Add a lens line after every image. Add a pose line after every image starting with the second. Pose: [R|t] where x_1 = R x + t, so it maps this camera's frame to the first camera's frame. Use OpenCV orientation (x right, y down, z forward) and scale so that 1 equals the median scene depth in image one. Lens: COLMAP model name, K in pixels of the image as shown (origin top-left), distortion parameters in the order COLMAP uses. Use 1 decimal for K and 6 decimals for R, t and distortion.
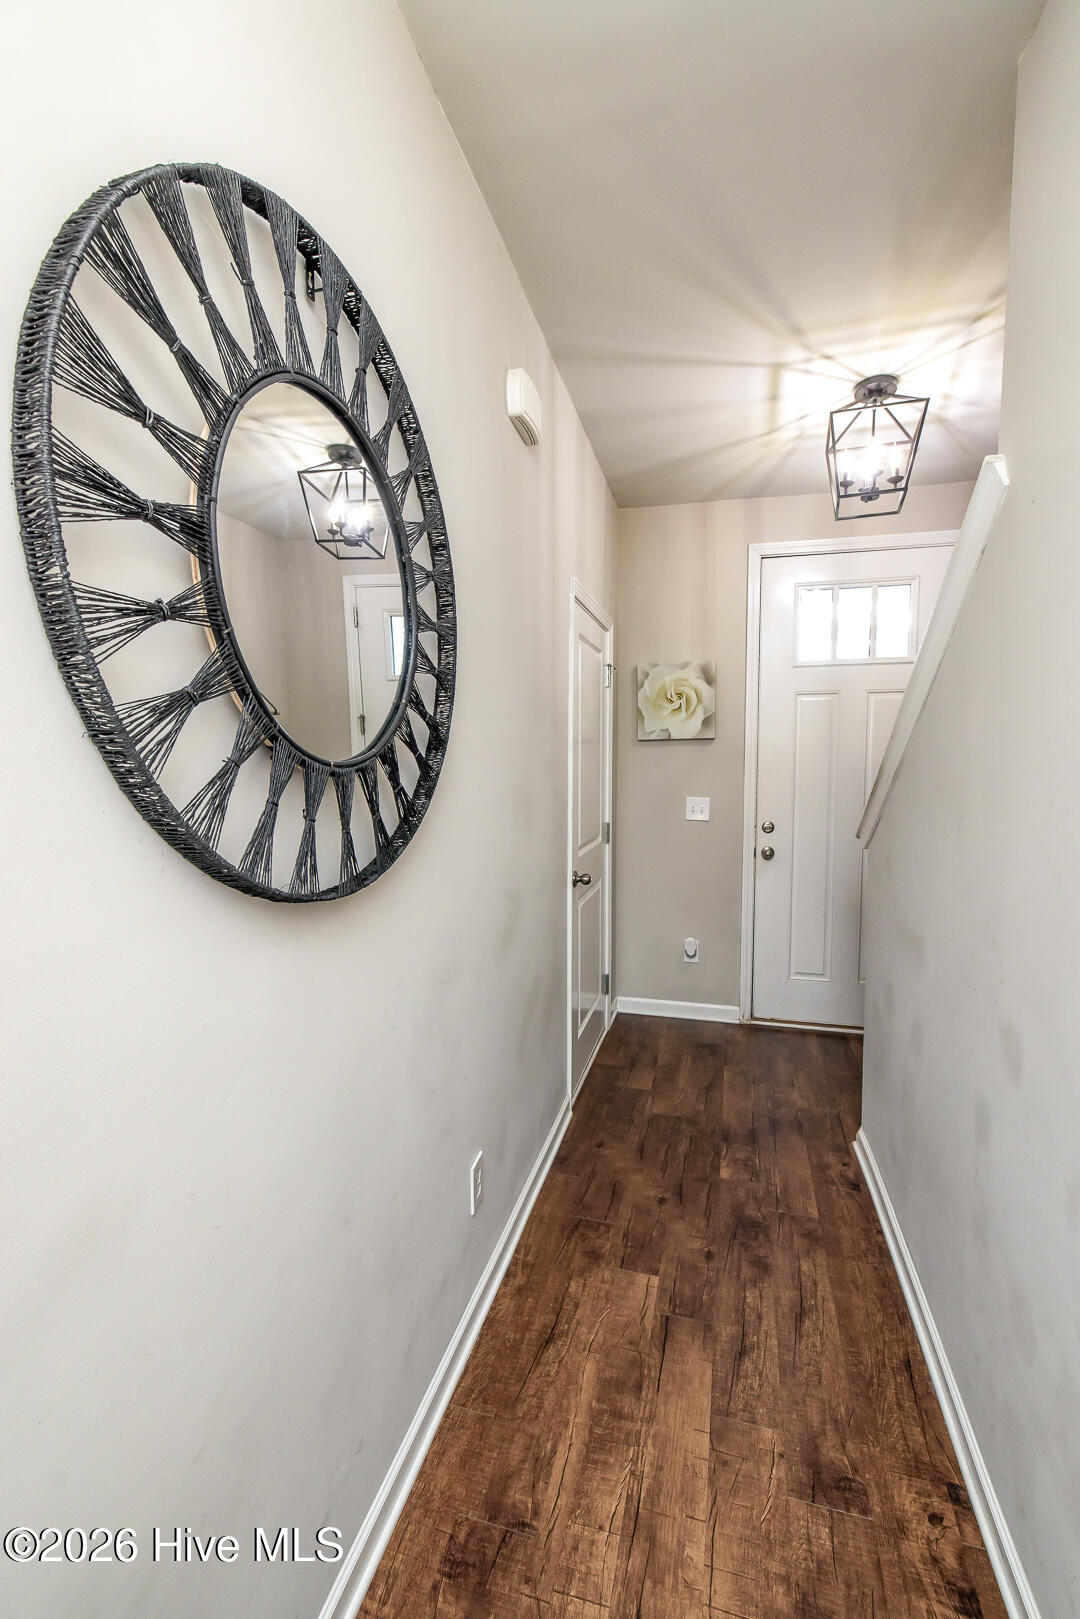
lens RADIAL K [[673.2, 0, 538.0], [0, 673.2, 810.0], [0, 0, 1]] dist [-0.002017, -0.000601]
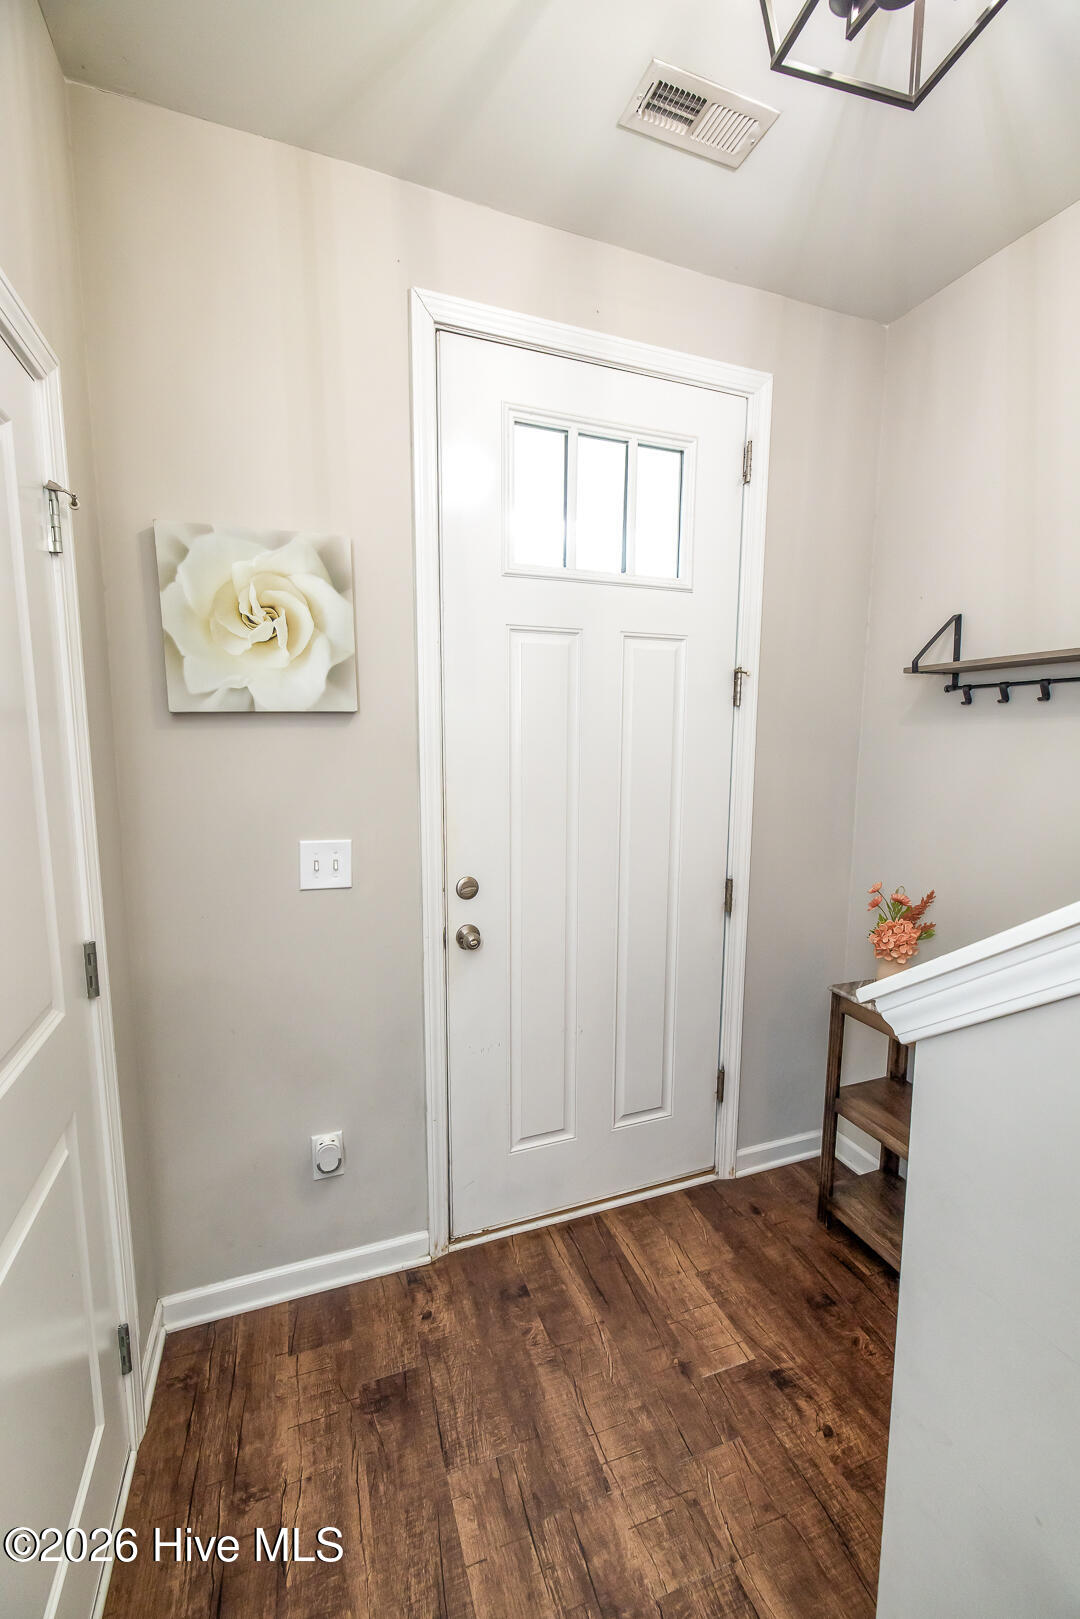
lens RADIAL K [[673.2, 0, 539.3], [0, 673.2, 816.1], [0, 0, 1]] dist [-0.002017, -0.000601]
pose [[0.811060, -0.069026, 0.580877, 0.090696], [0.042910, 0.997359, 0.058602, -0.056729], [-0.583388, -0.022604, 0.811879, 0.547953]]
